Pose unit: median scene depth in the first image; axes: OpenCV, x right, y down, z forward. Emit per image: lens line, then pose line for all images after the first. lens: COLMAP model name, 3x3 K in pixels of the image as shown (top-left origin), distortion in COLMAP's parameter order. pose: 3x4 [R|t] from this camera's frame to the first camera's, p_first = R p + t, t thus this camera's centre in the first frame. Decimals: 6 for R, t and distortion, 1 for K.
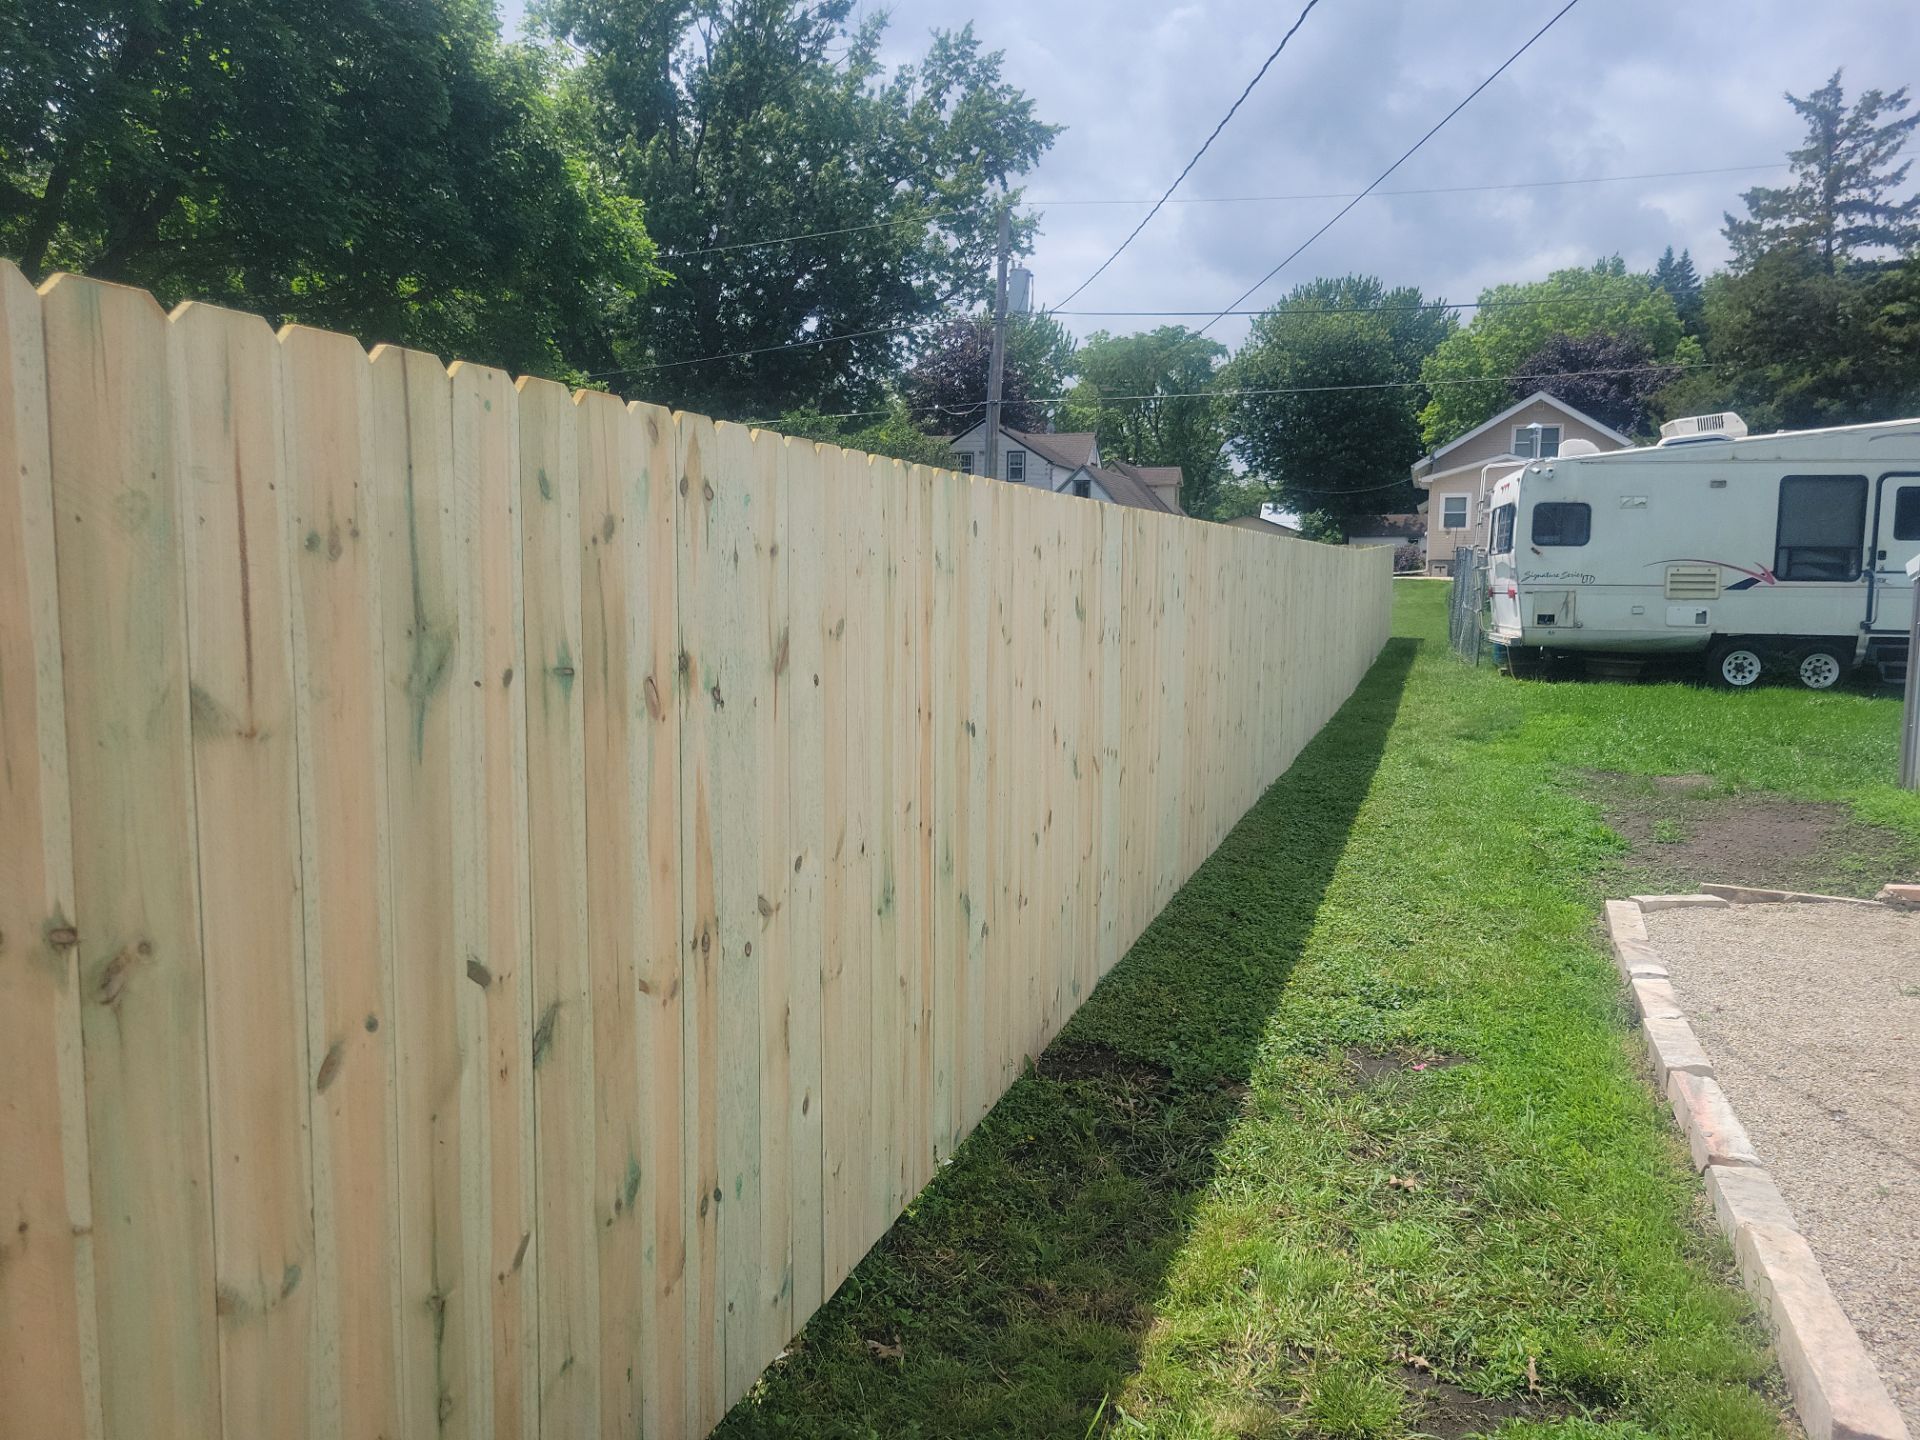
lens RADIAL K [[1445.7, 0, 950.2], [0, 1445.7, 722.5], [0, 0, 1]] dist [0.046887, -0.029329]
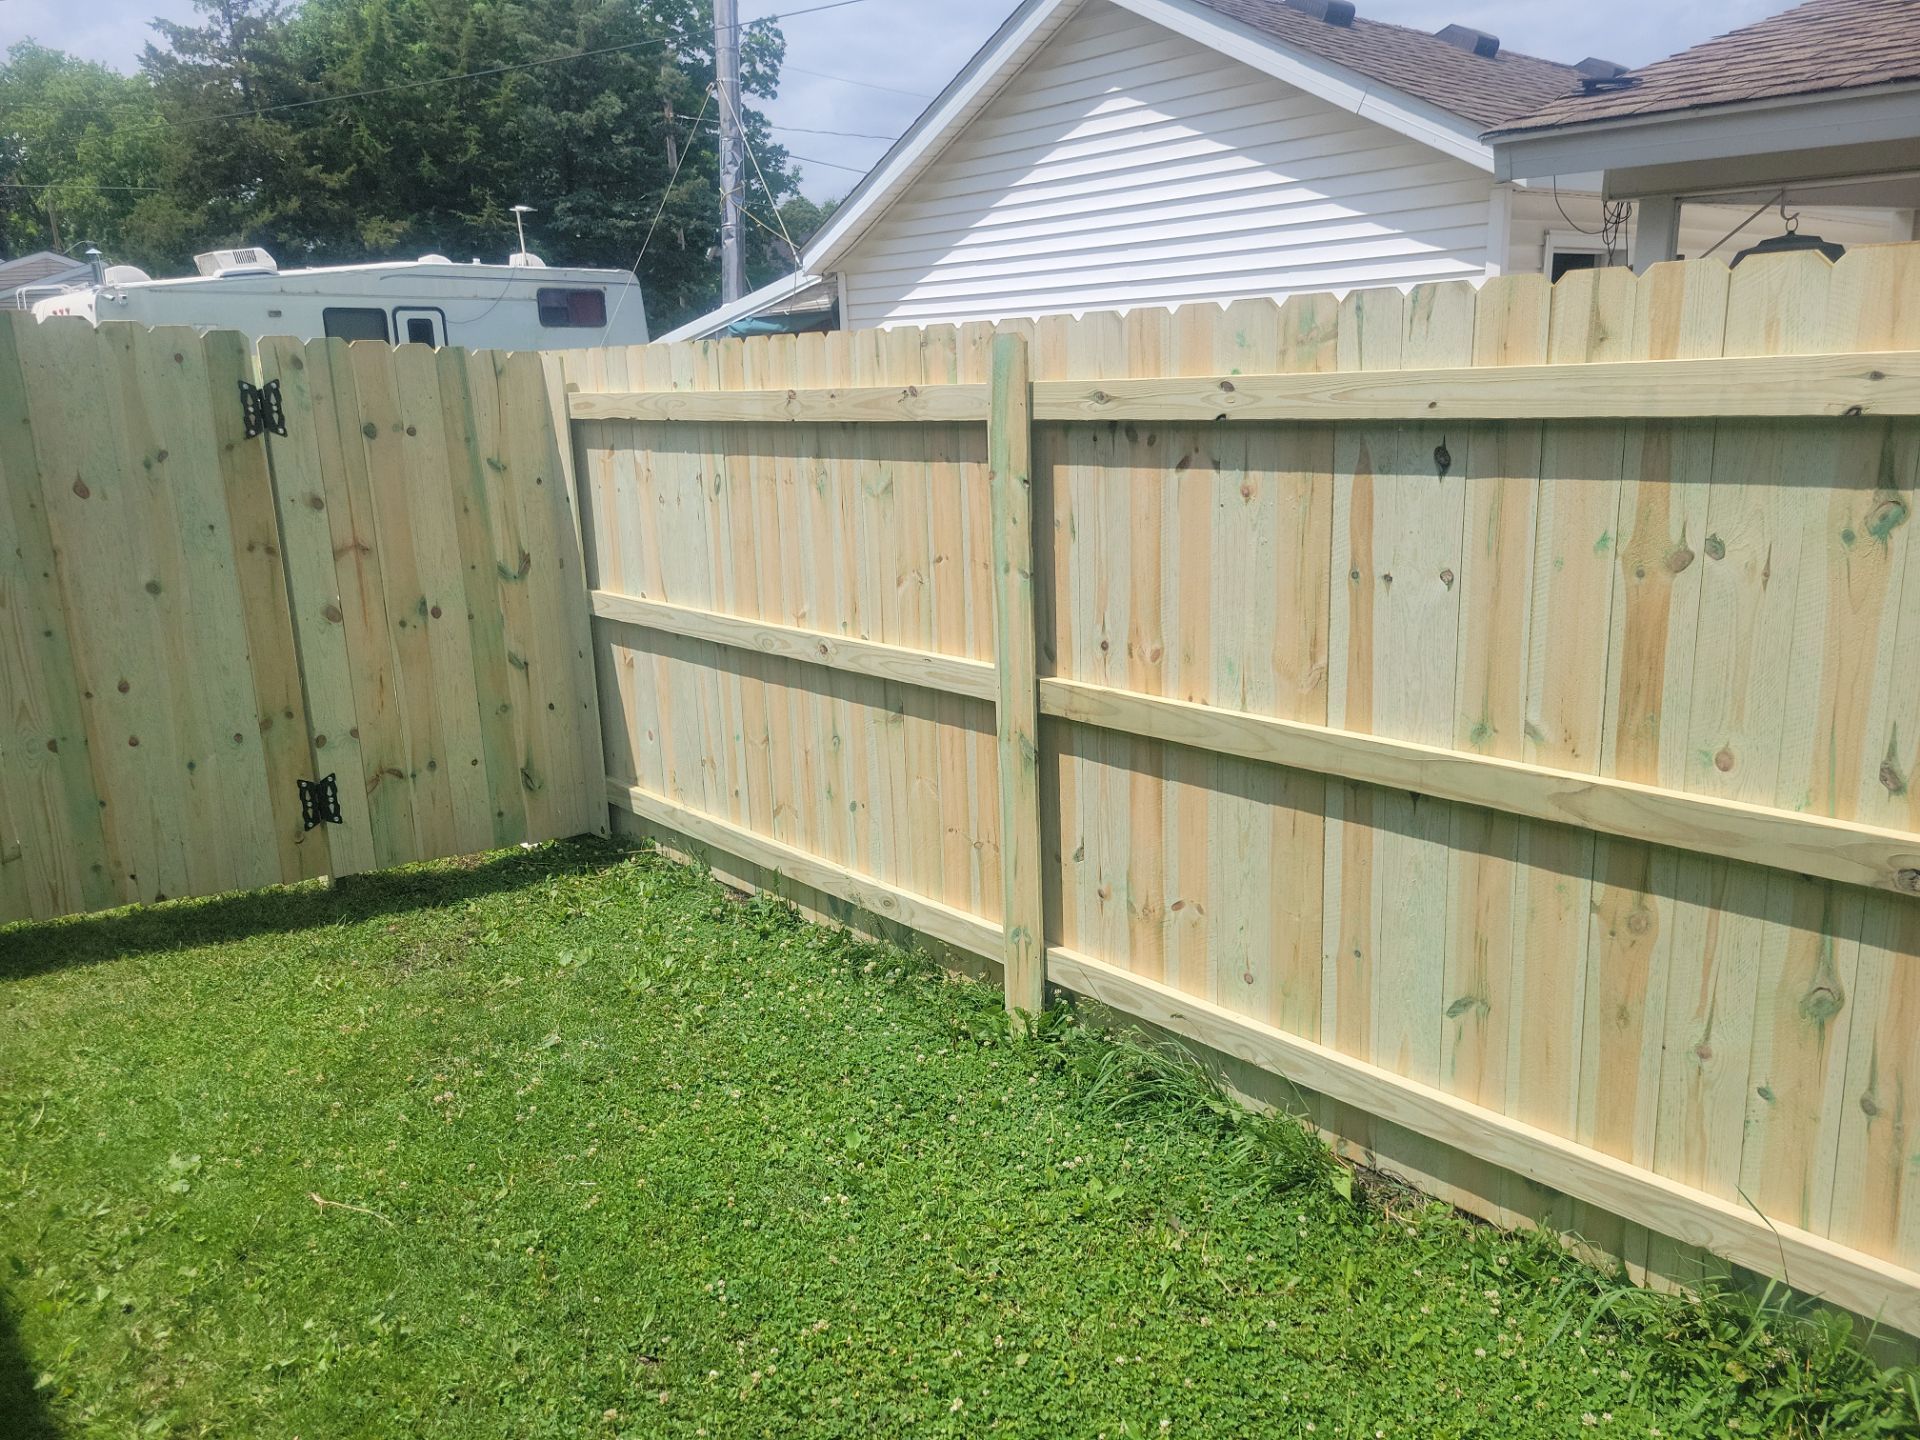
lens RADIAL K [[1445.7, 0, 943.4], [0, 1445.7, 716.7], [0, 0, 1]] dist [0.046887, -0.029329]
pose [[0.500884, -0.227308, 0.835132, -0.078386], [0.125052, 0.973779, 0.190043, -0.002786], [-0.856433, 0.009245, 0.516176, -0.011004]]
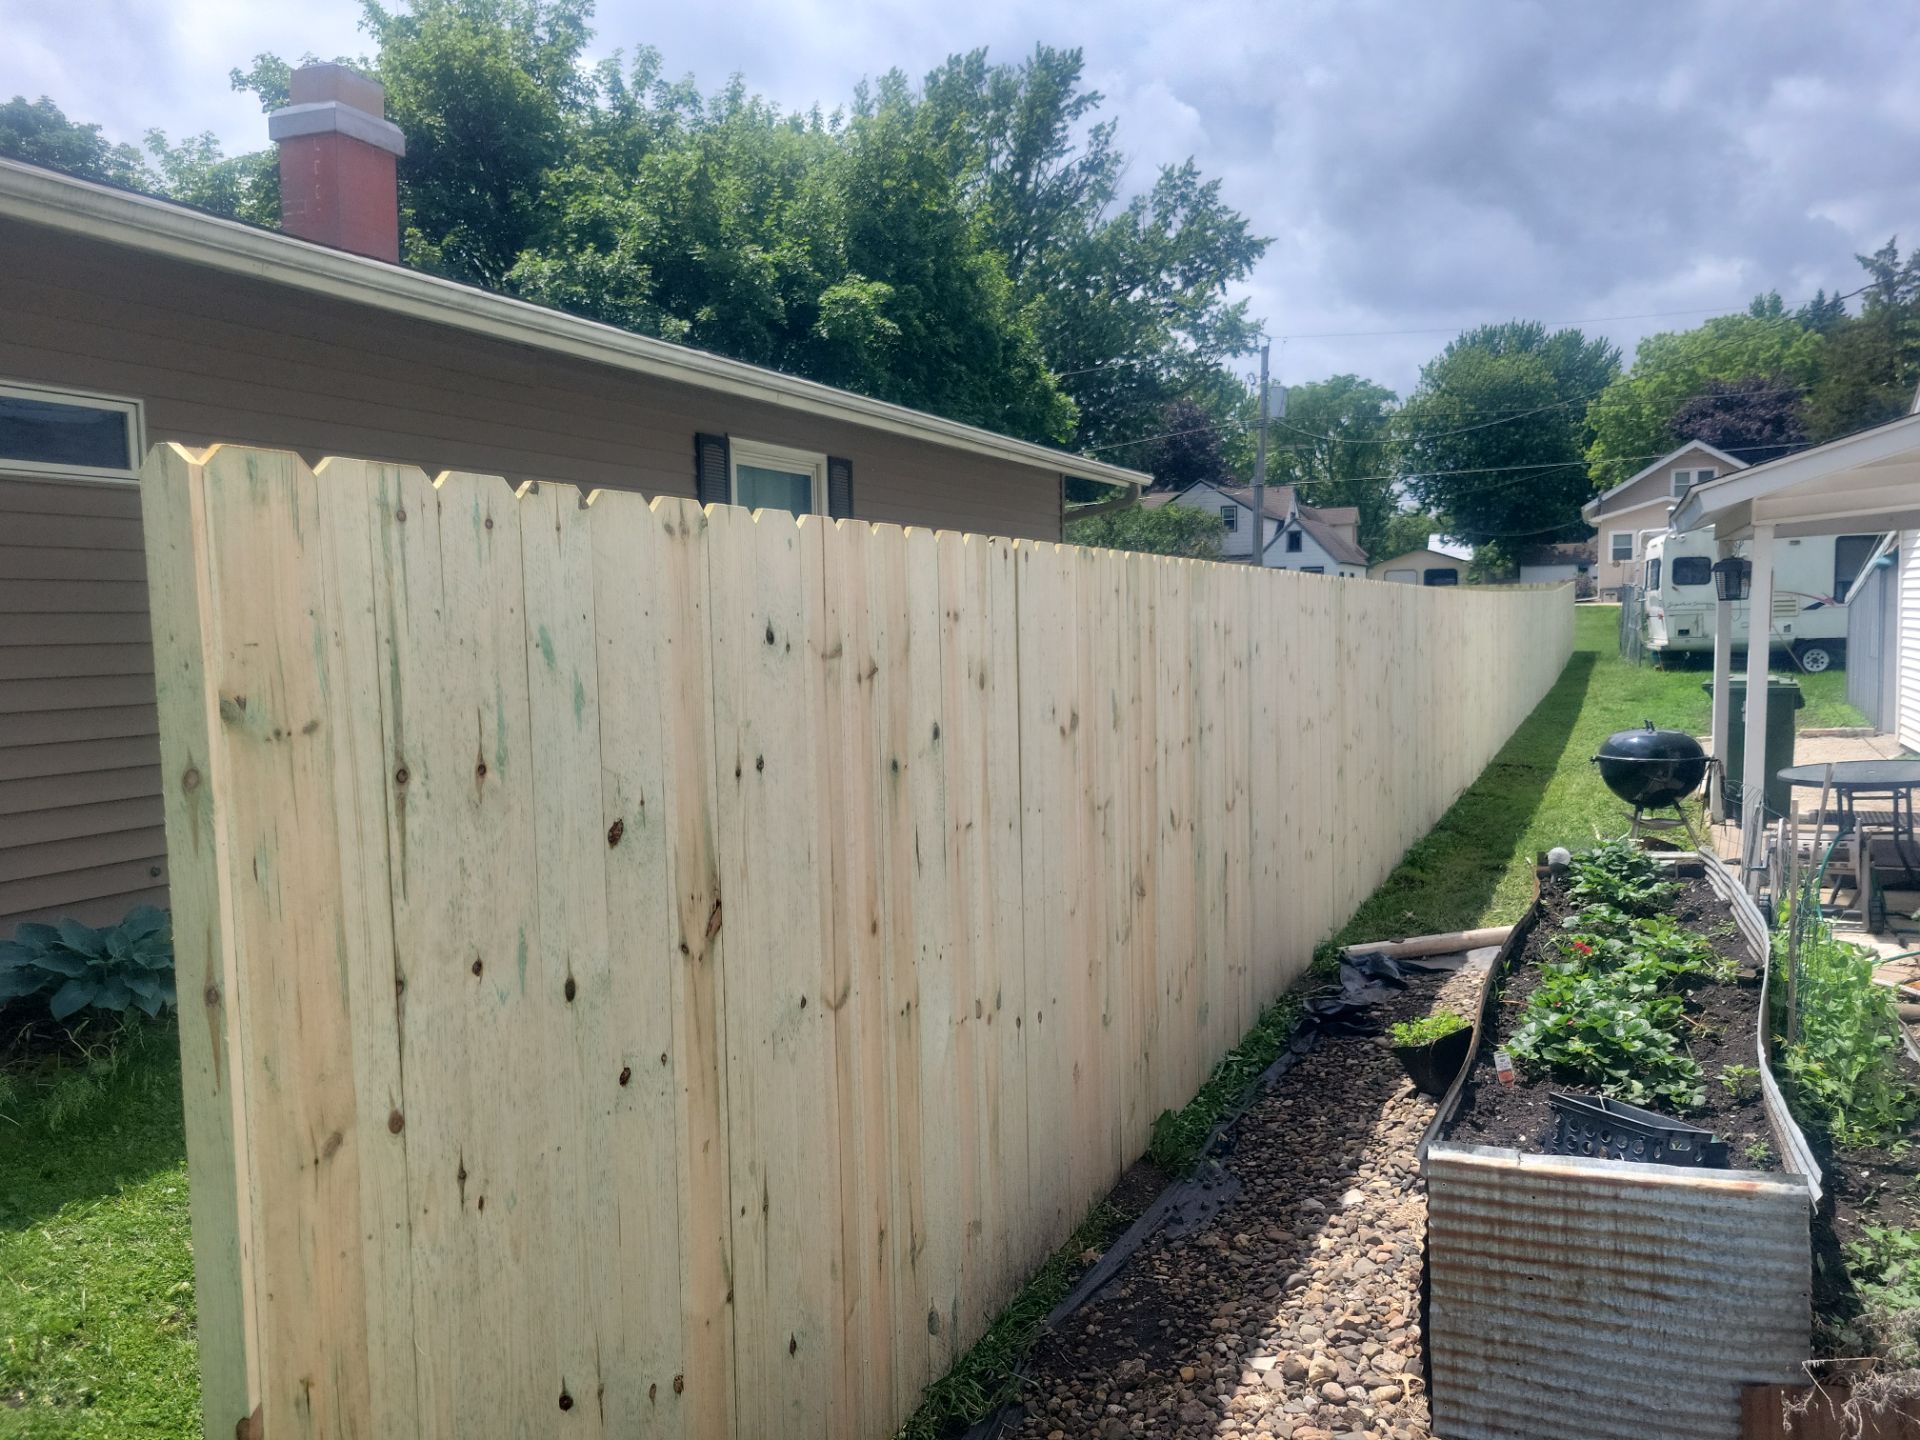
lens RADIAL K [[1445.7, 0, 974.1], [0, 1445.7, 733.2], [0, 0, 1]] dist [0.046887, -0.029329]
pose [[0.995853, -0.023357, -0.087932, -0.070714], [0.021629, 0.999555, -0.020549, 0.017675], [0.088372, 0.018562, 0.995915, -0.207582]]
